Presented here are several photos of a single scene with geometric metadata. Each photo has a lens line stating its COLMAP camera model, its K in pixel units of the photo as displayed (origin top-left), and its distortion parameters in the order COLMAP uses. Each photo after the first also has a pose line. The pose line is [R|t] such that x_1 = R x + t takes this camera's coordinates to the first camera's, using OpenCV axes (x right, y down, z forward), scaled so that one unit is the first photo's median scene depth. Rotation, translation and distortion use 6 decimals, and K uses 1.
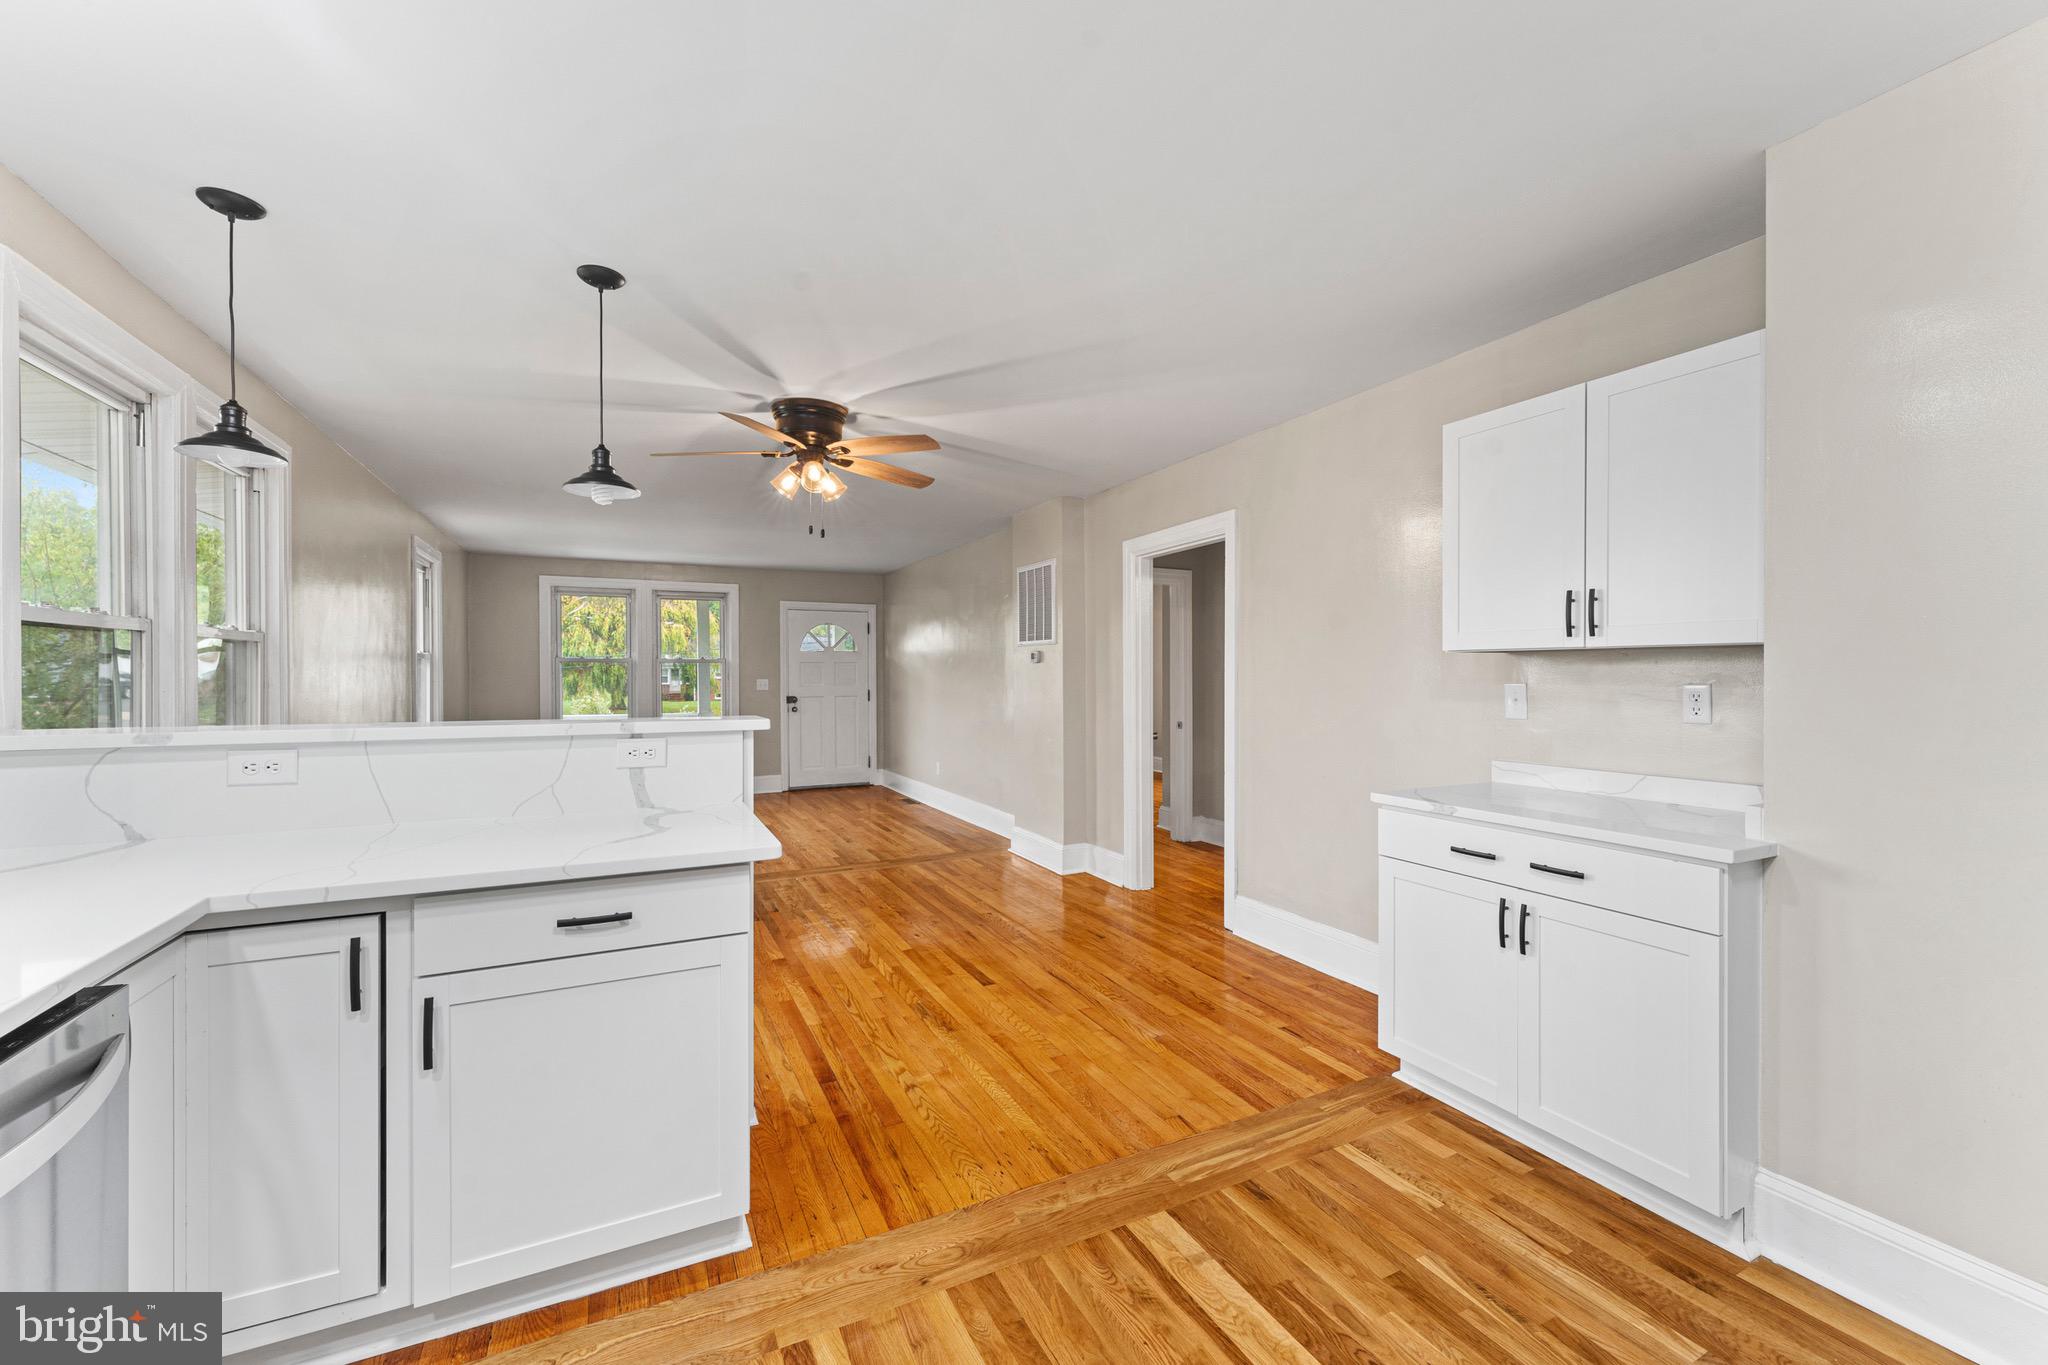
lens RADIAL K [[815.3, 0, 1025.6], [0, 815.3, 676.7], [0, 0, 1]] dist [-0.000541, 0.000015]
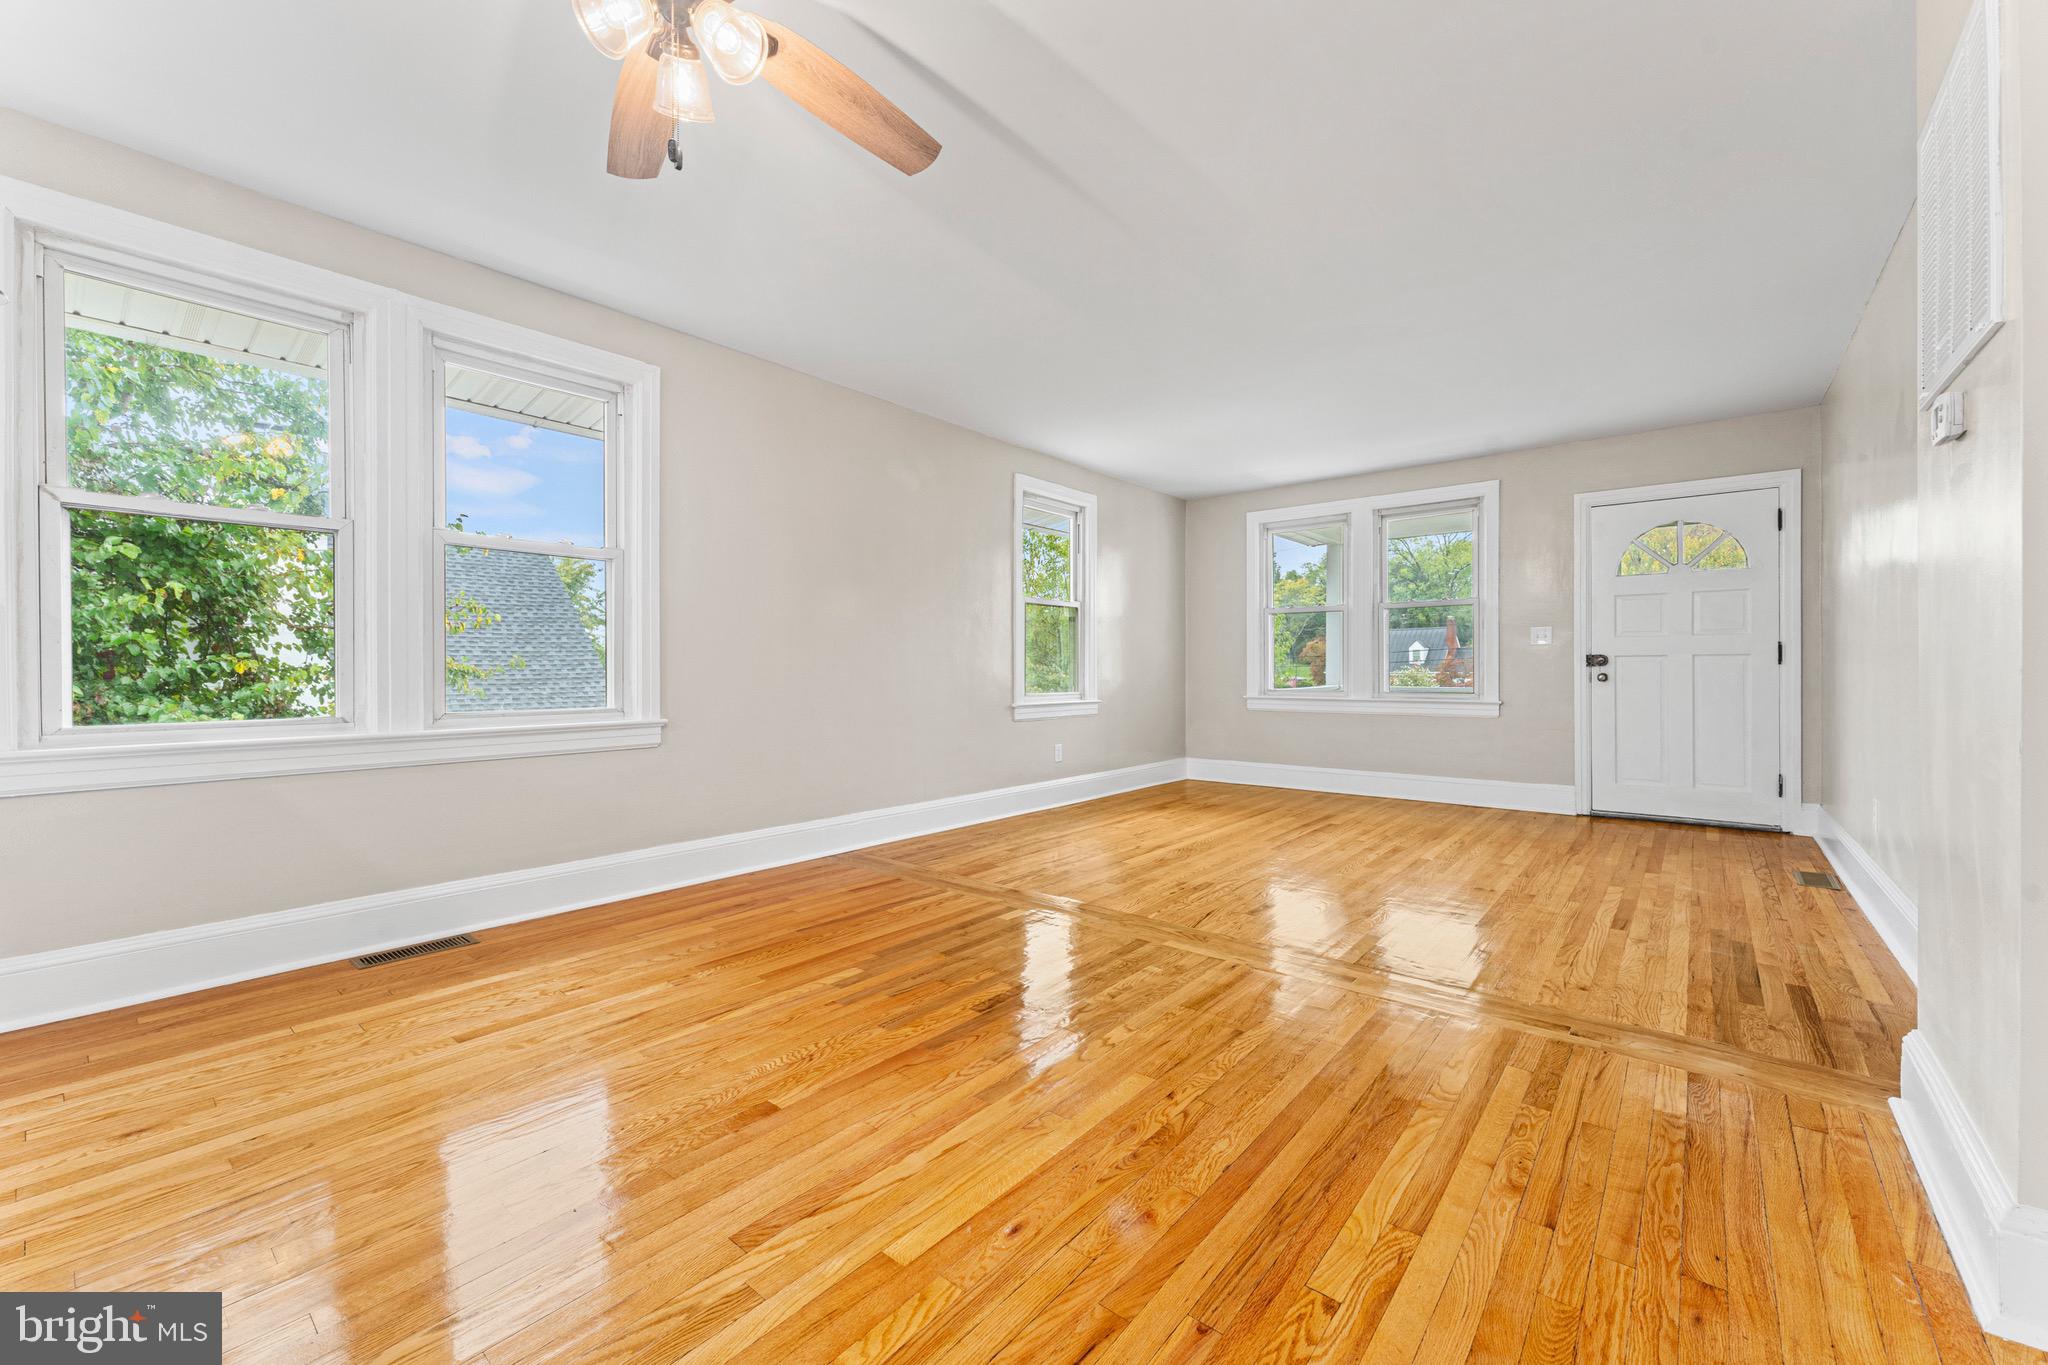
lens RADIAL K [[815.3, 0, 1024.3], [0, 815.3, 676.5], [0, 0, 1]] dist [-0.000541, 0.000015]
pose [[0.404365, 0.006637, -0.914573, 0.088379], [-0.002444, 0.999978, 0.006176, 0.040291], [0.914594, -0.000262, 0.404373, 0.423174]]
